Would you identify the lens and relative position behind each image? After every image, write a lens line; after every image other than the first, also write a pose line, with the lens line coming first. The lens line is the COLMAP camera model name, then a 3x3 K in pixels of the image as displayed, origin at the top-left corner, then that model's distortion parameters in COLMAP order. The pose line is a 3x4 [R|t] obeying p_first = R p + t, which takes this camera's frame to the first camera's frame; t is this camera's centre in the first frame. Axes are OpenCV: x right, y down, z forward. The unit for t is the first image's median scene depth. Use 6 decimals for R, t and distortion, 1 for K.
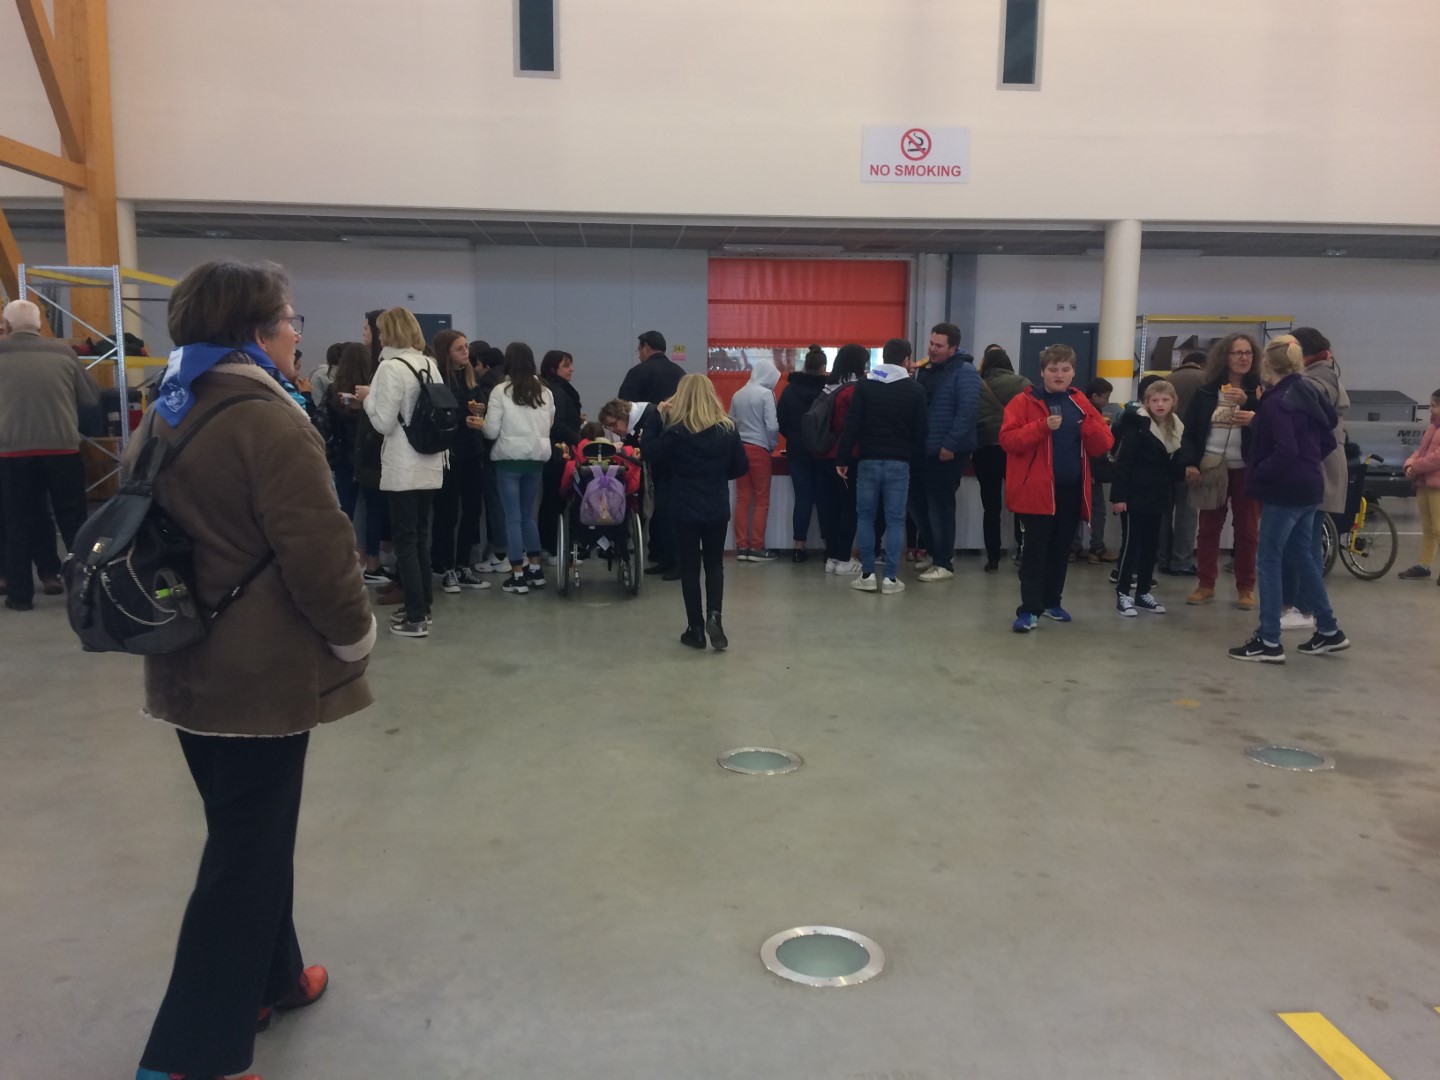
lens RADIAL K [[1225.1, 0, 728.9], [0, 1225.1, 571.8], [0, 0, 1]] dist [0.061685, -0.032044]
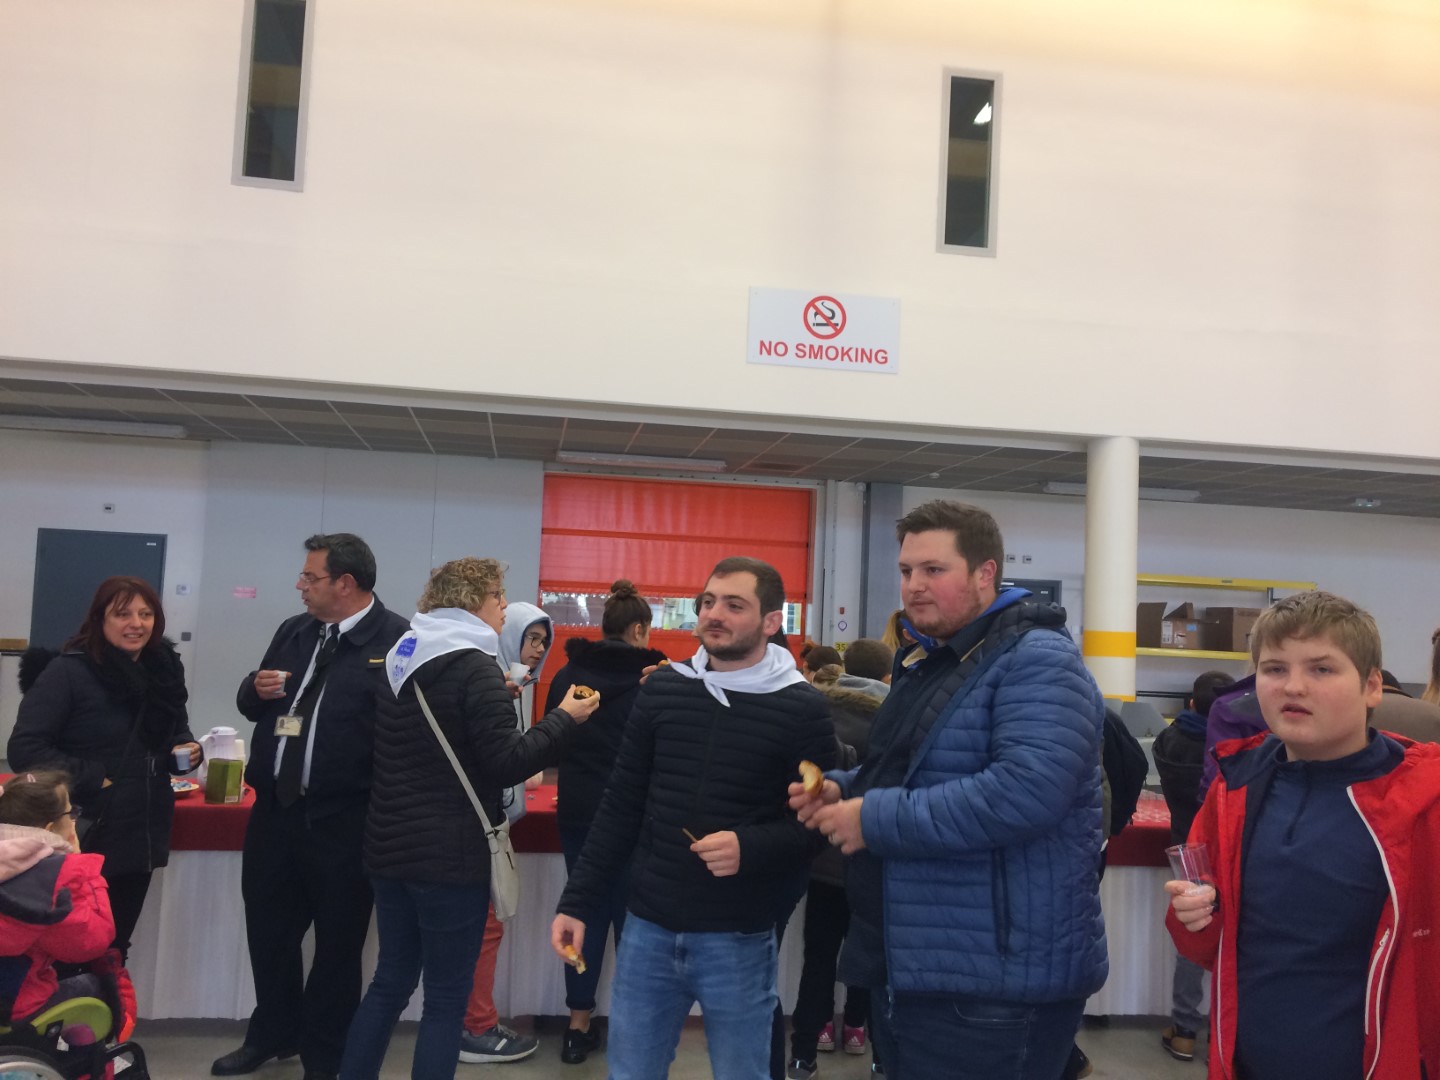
lens RADIAL K [[1225.1, 0, 720.0], [0, 1225.1, 533.2], [0, 0, 1]] dist [0.061685, -0.032044]
pose [[0.997040, 0.039053, 0.066222, 0.045842], [-0.022388, 0.971531, -0.235852, -0.055052], [-0.073548, 0.233671, 0.969530, 0.322623]]
